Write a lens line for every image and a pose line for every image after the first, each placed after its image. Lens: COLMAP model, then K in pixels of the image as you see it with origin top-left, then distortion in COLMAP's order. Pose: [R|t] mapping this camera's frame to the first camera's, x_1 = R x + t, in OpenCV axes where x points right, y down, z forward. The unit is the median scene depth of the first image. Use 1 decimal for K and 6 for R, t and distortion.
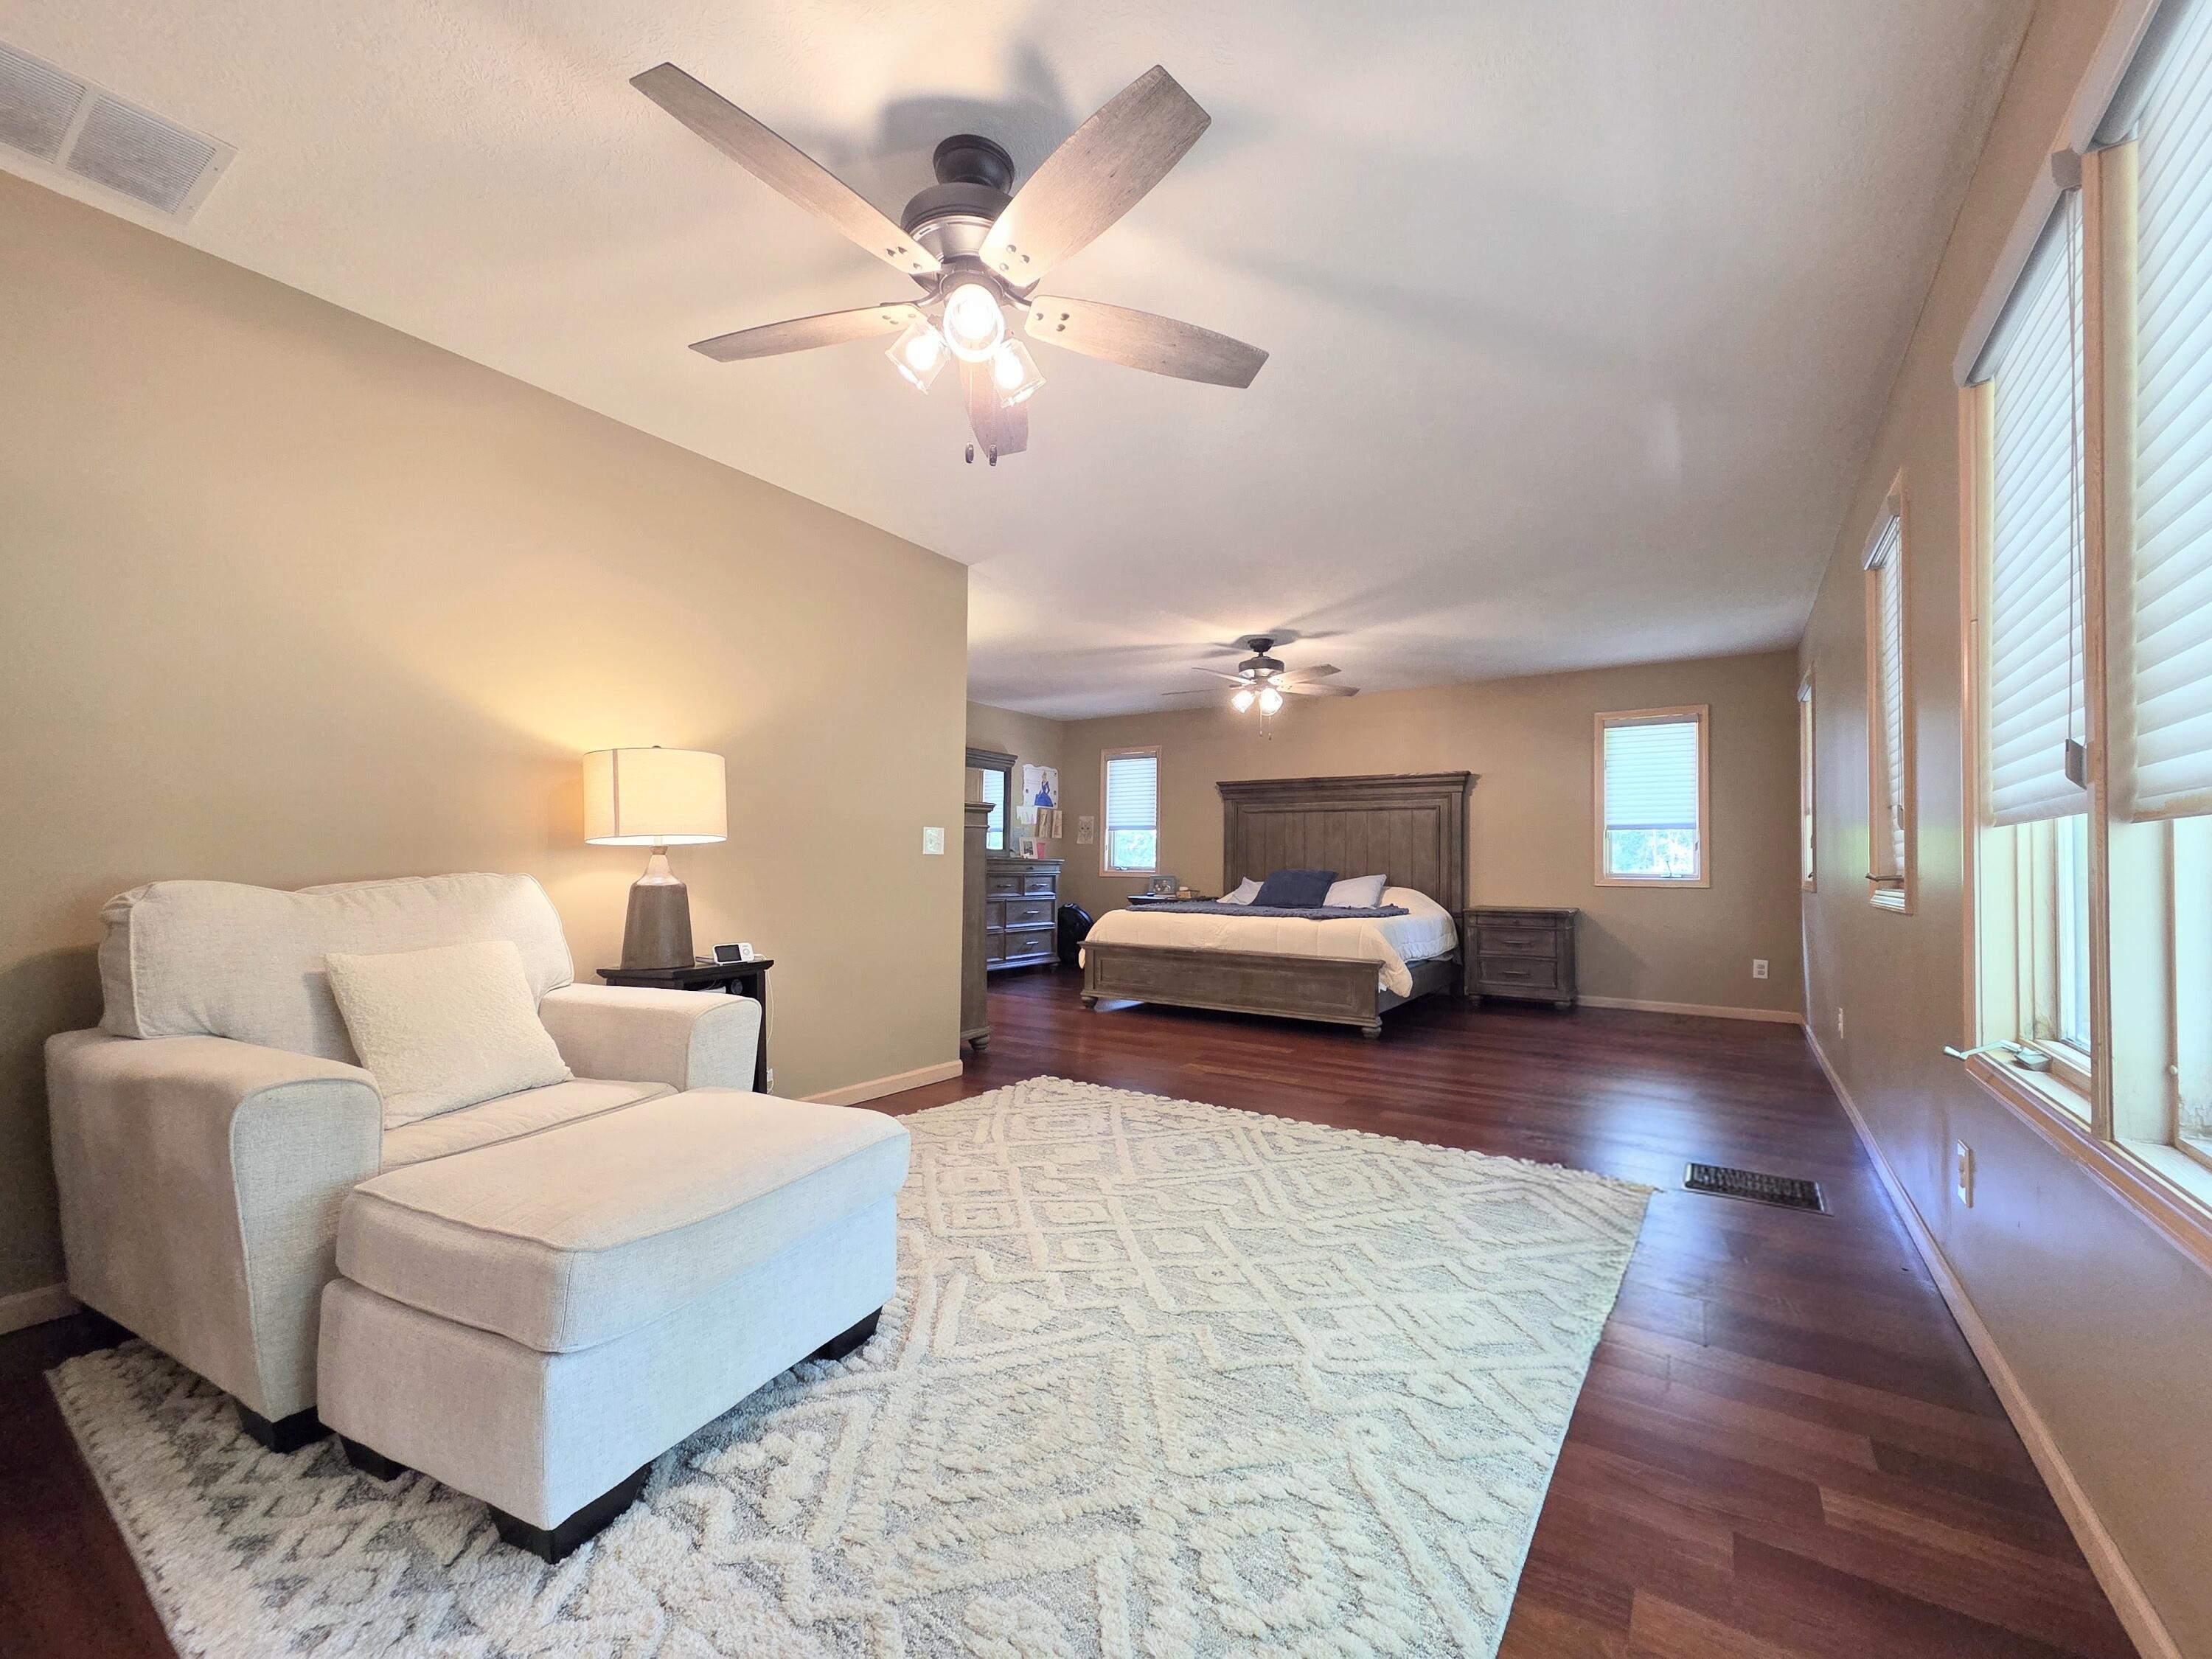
lens RADIAL K [[902.8, 0, 1127.3], [0, 902.8, 839.9], [0, 0, 1]] dist [0.006081, -0.000170]
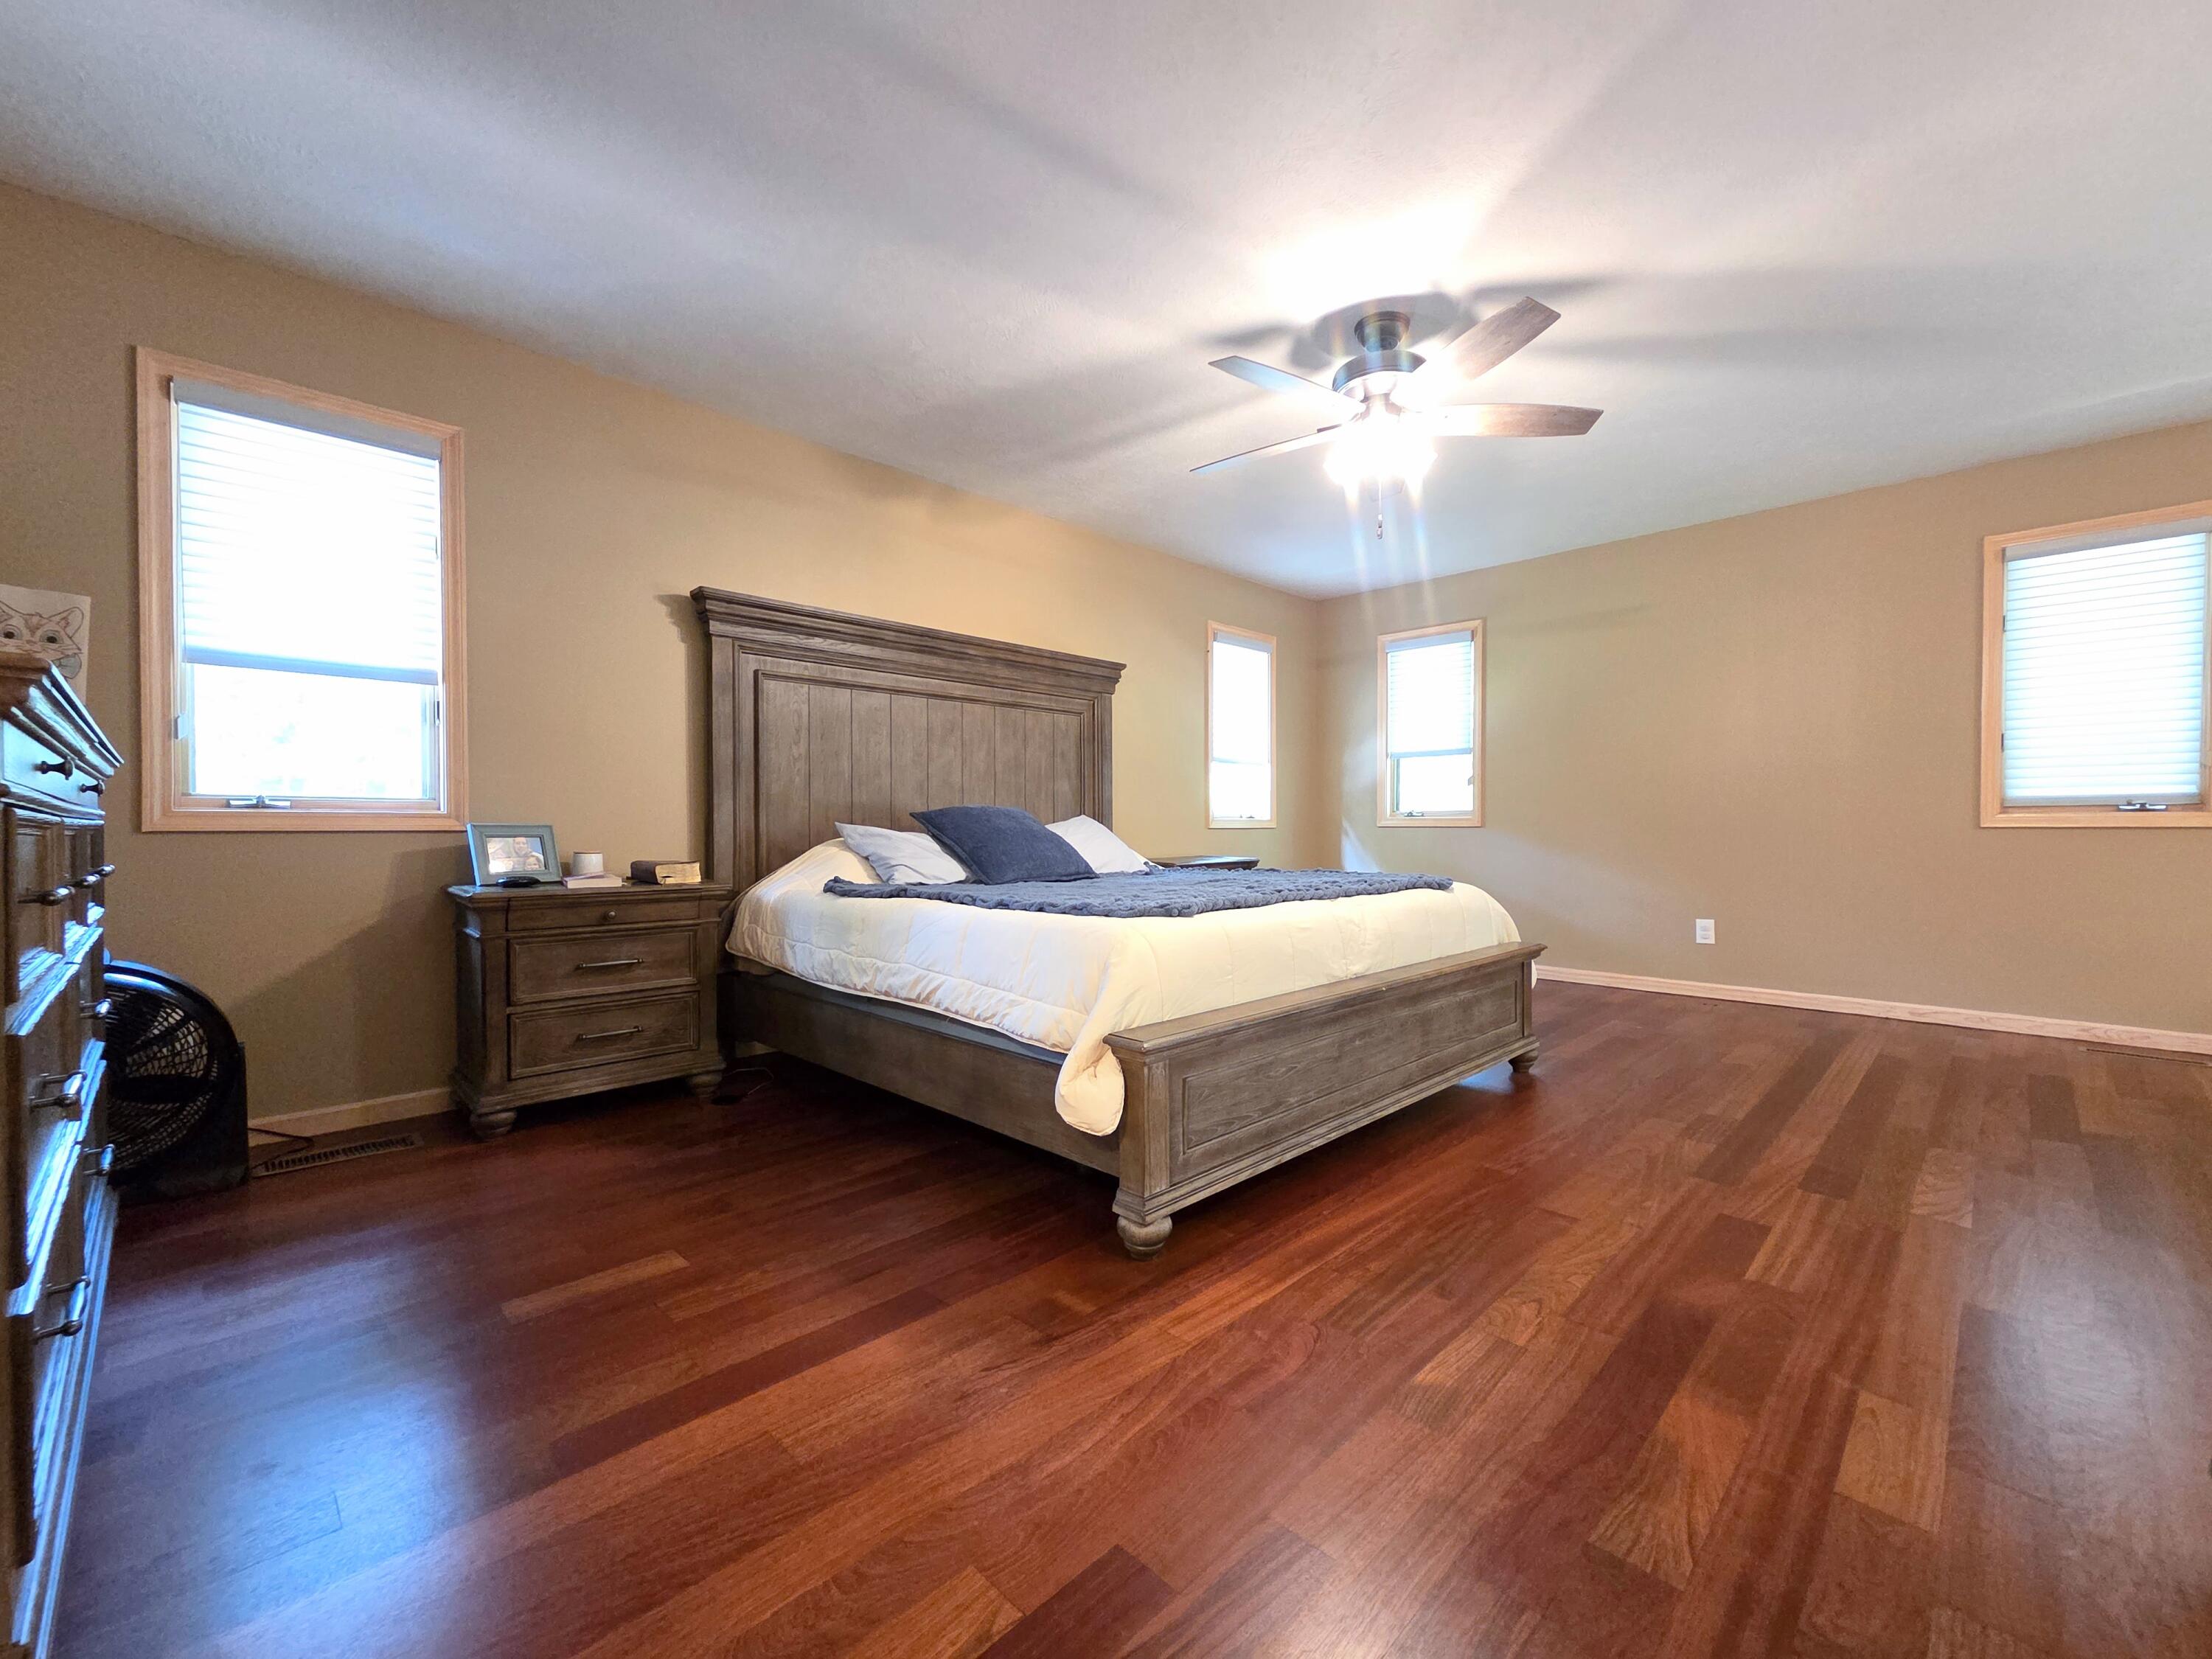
lens RADIAL K [[902.8, 0, 1127.3], [0, 902.8, 839.9], [0, 0, 1]] dist [0.006081, -0.000170]
pose [[0.182580, -0.028034, 0.982791, -0.281986], [-0.021460, 0.999242, 0.032490, 0.032416], [-0.982957, -0.027023, 0.181840, 0.805203]]
